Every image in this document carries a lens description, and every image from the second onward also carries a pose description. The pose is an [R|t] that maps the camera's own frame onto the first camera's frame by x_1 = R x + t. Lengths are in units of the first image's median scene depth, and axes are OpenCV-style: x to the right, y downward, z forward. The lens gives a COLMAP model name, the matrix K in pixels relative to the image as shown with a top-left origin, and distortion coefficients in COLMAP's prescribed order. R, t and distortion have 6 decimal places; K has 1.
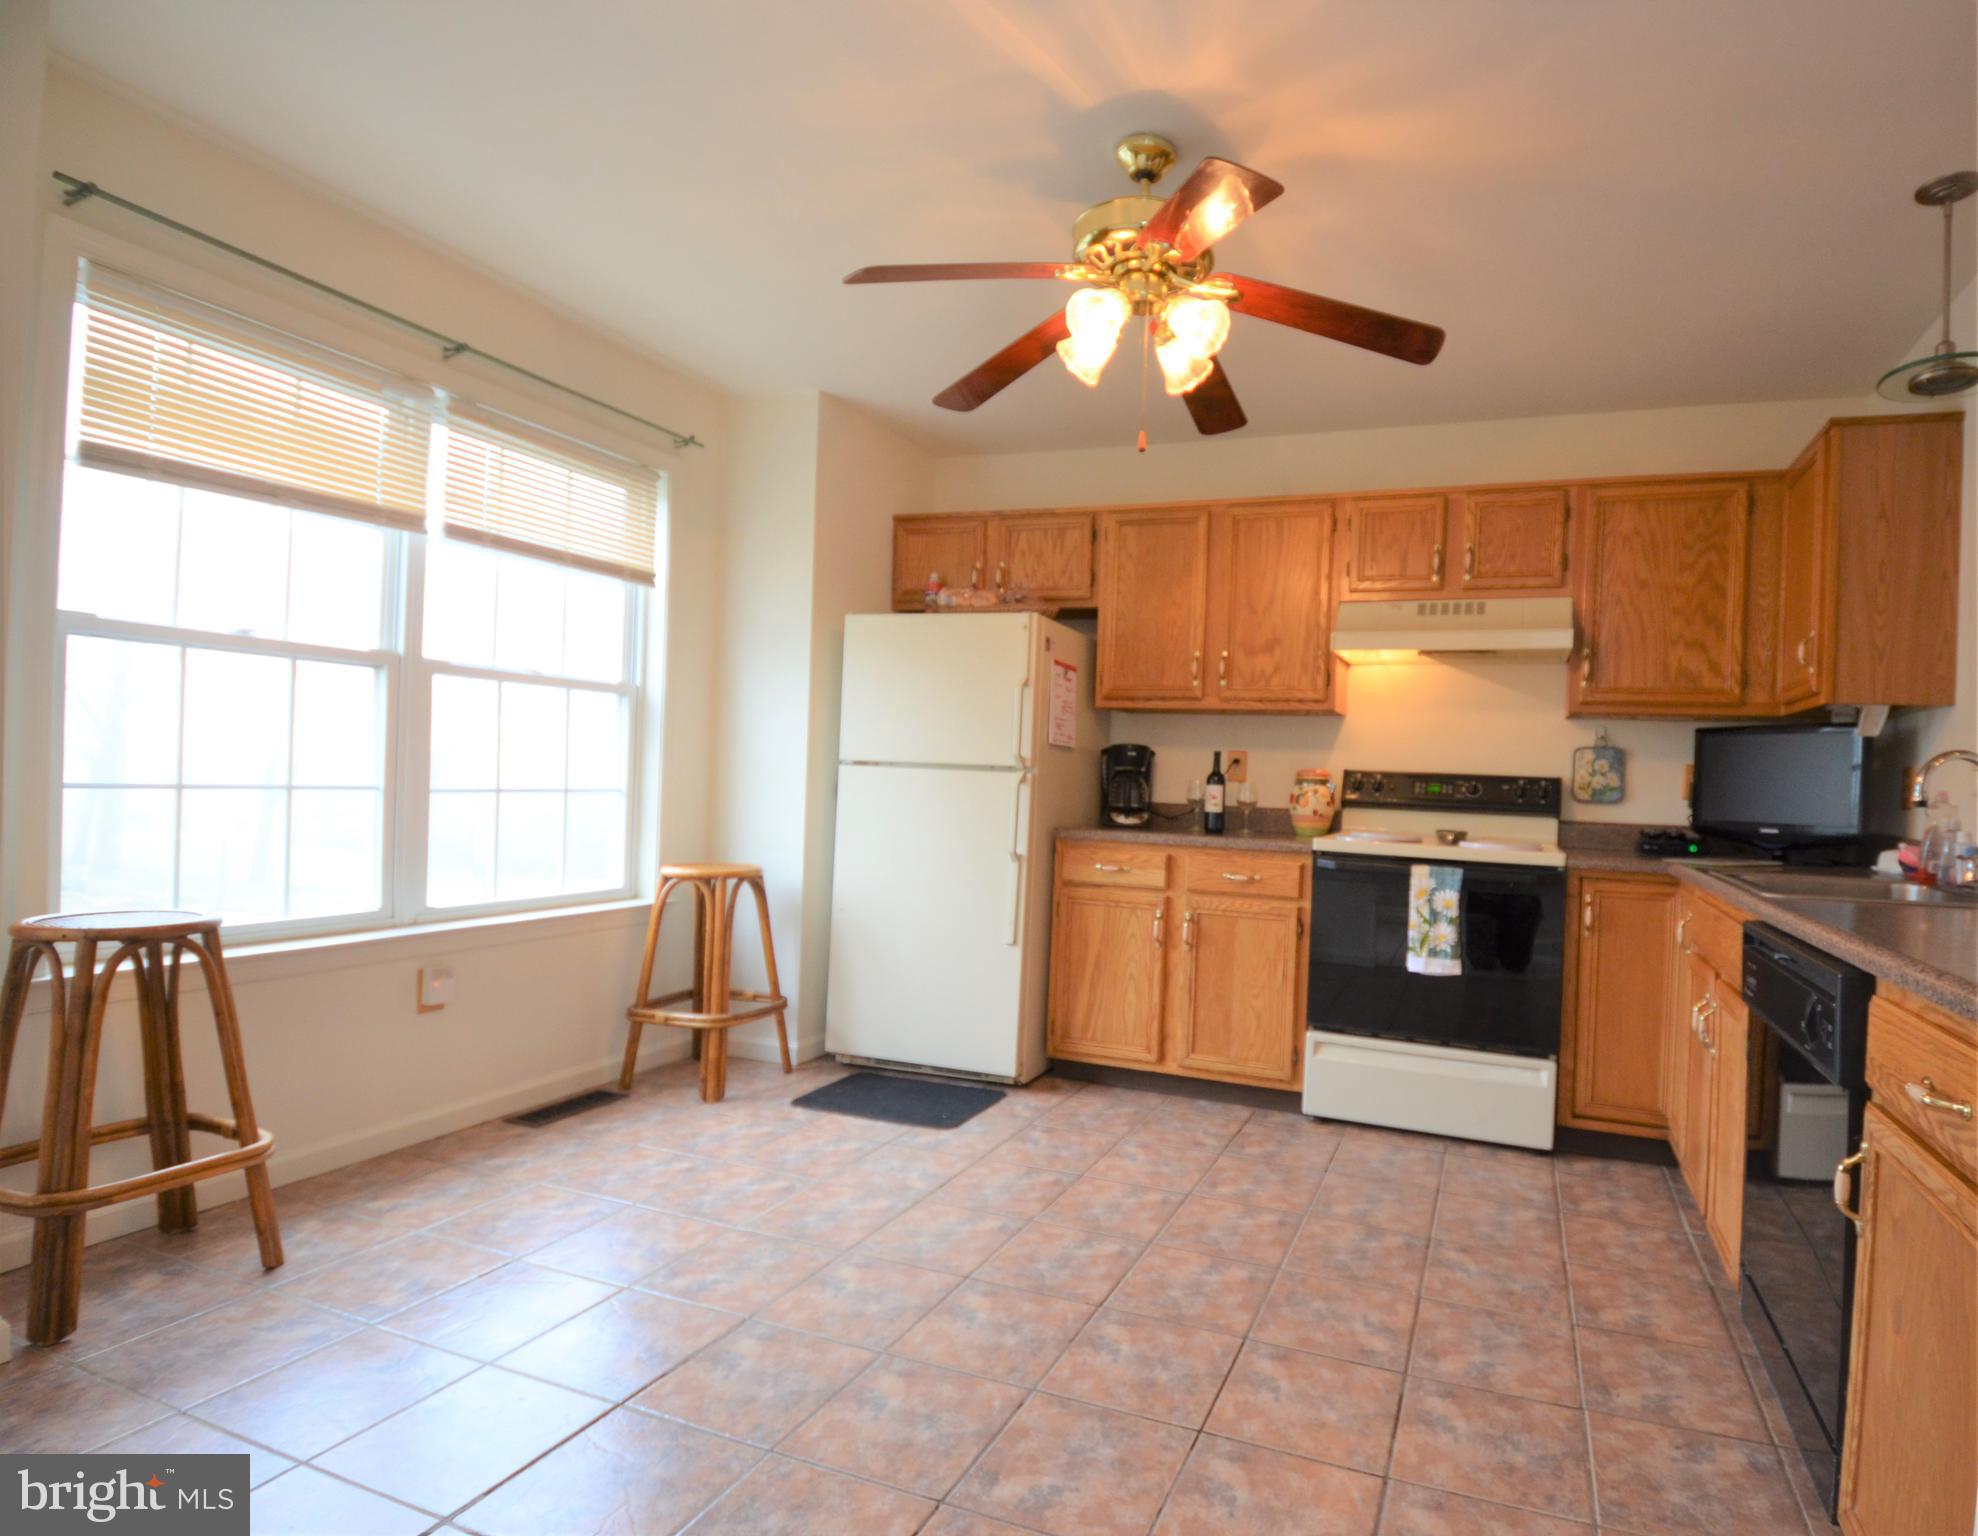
lens RADIAL K [[1003.1, 0, 1174.4], [0, 1003.1, 784.2], [0, 0, 1]] dist [0.045899, -0.062893]
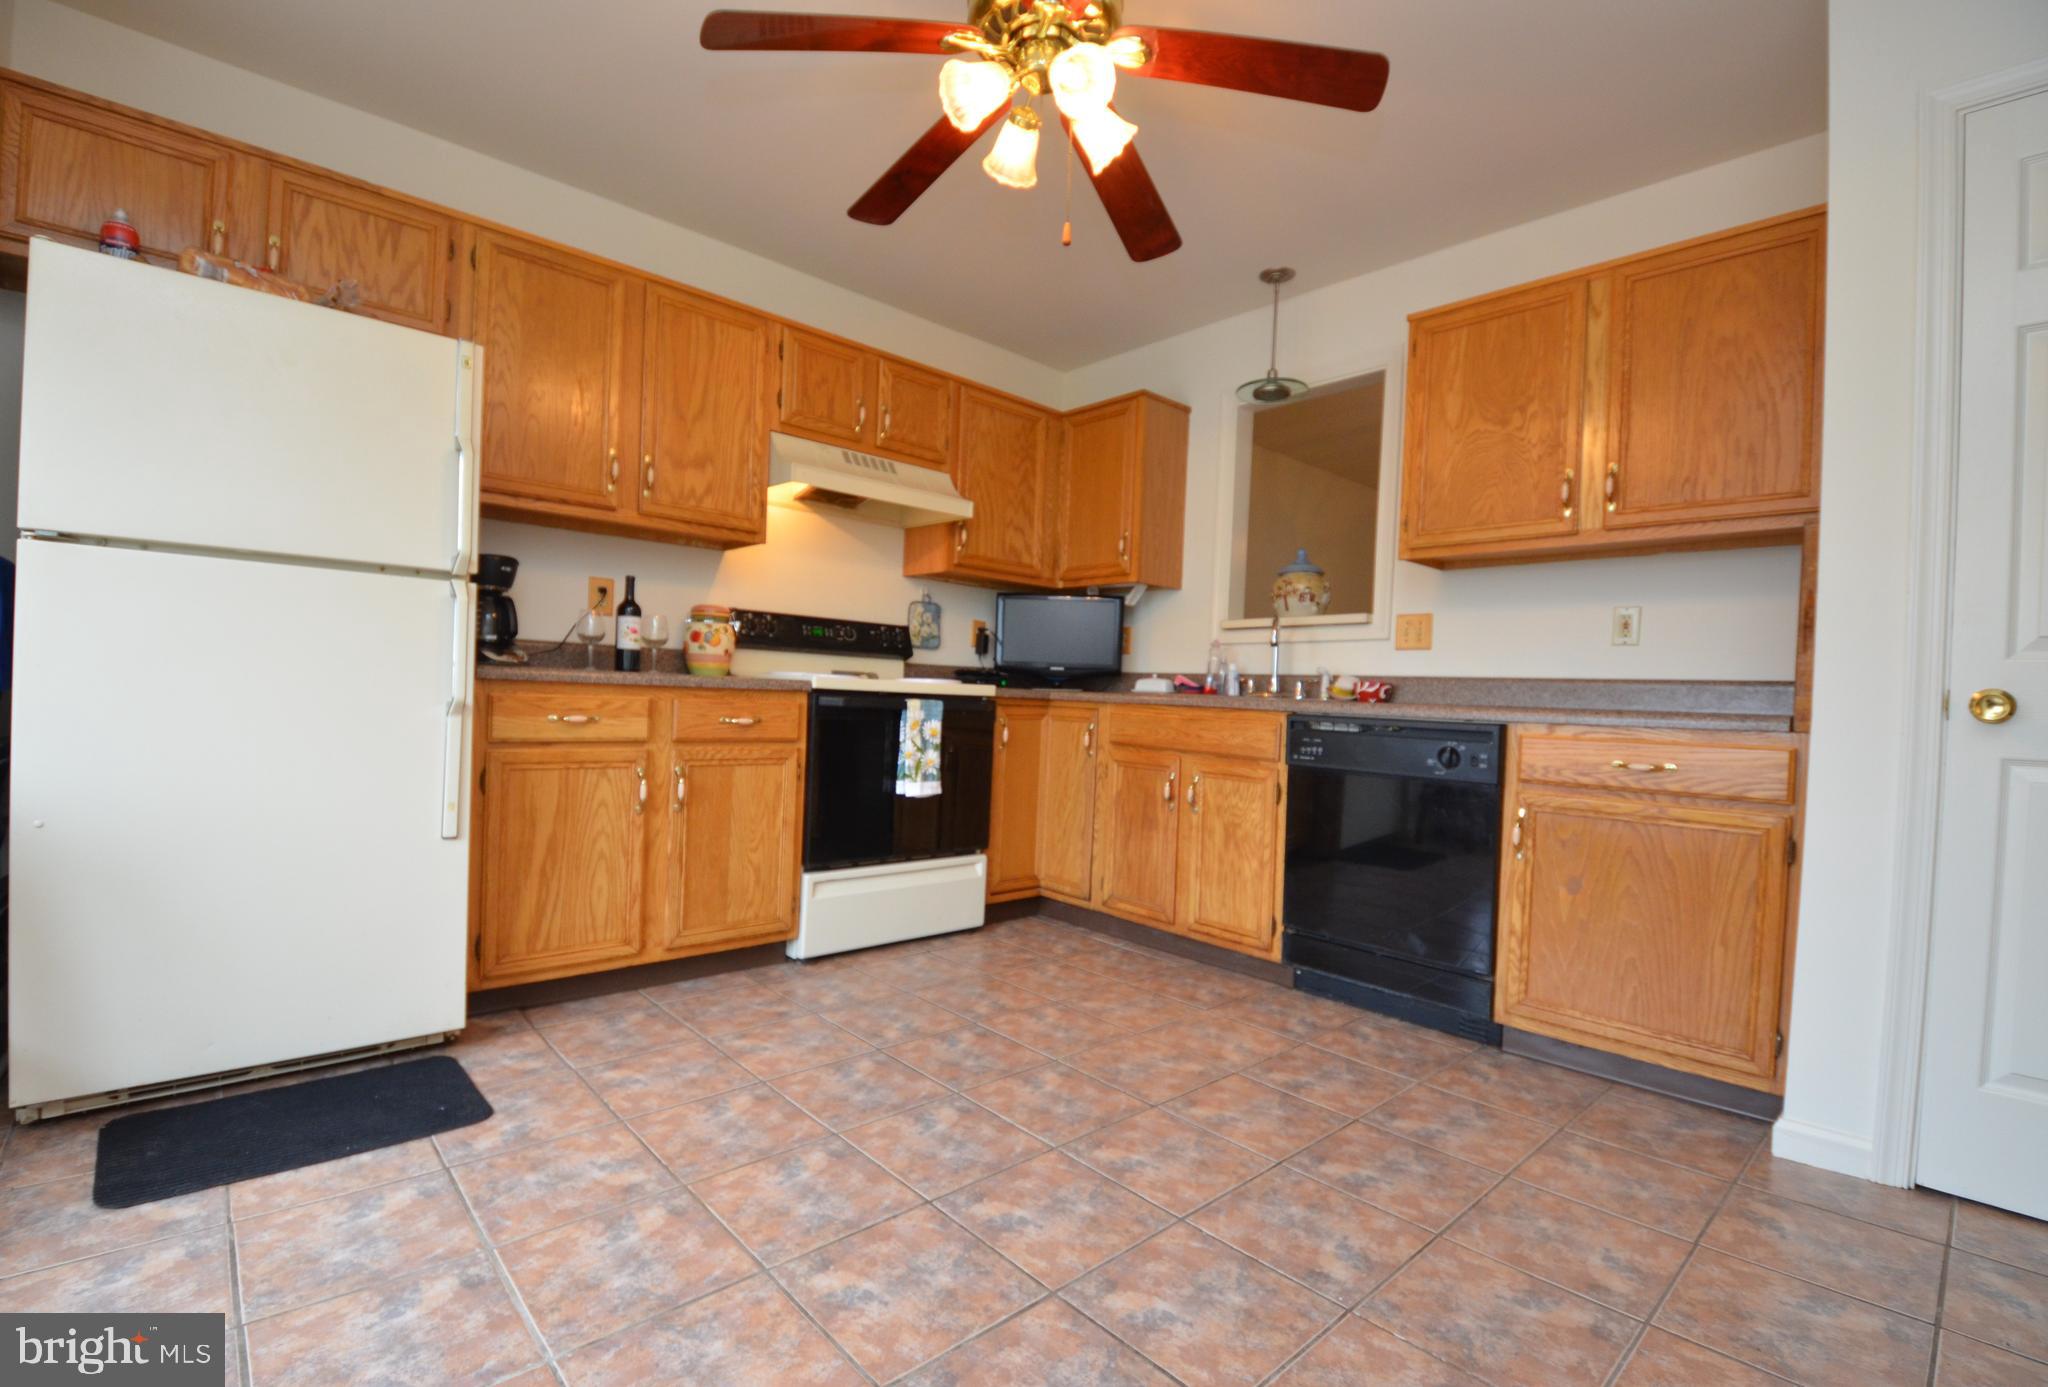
lens RADIAL K [[918.3, 0, 993.6], [0, 918.3, 707.4], [0, 0, 1]] dist [0.024189, -0.037552]
pose [[0.497234, -0.031672, 0.867038, -0.534778], [-0.019746, 0.998662, 0.047804, 0.037716], [-0.867392, -0.040890, 0.495943, 0.402264]]
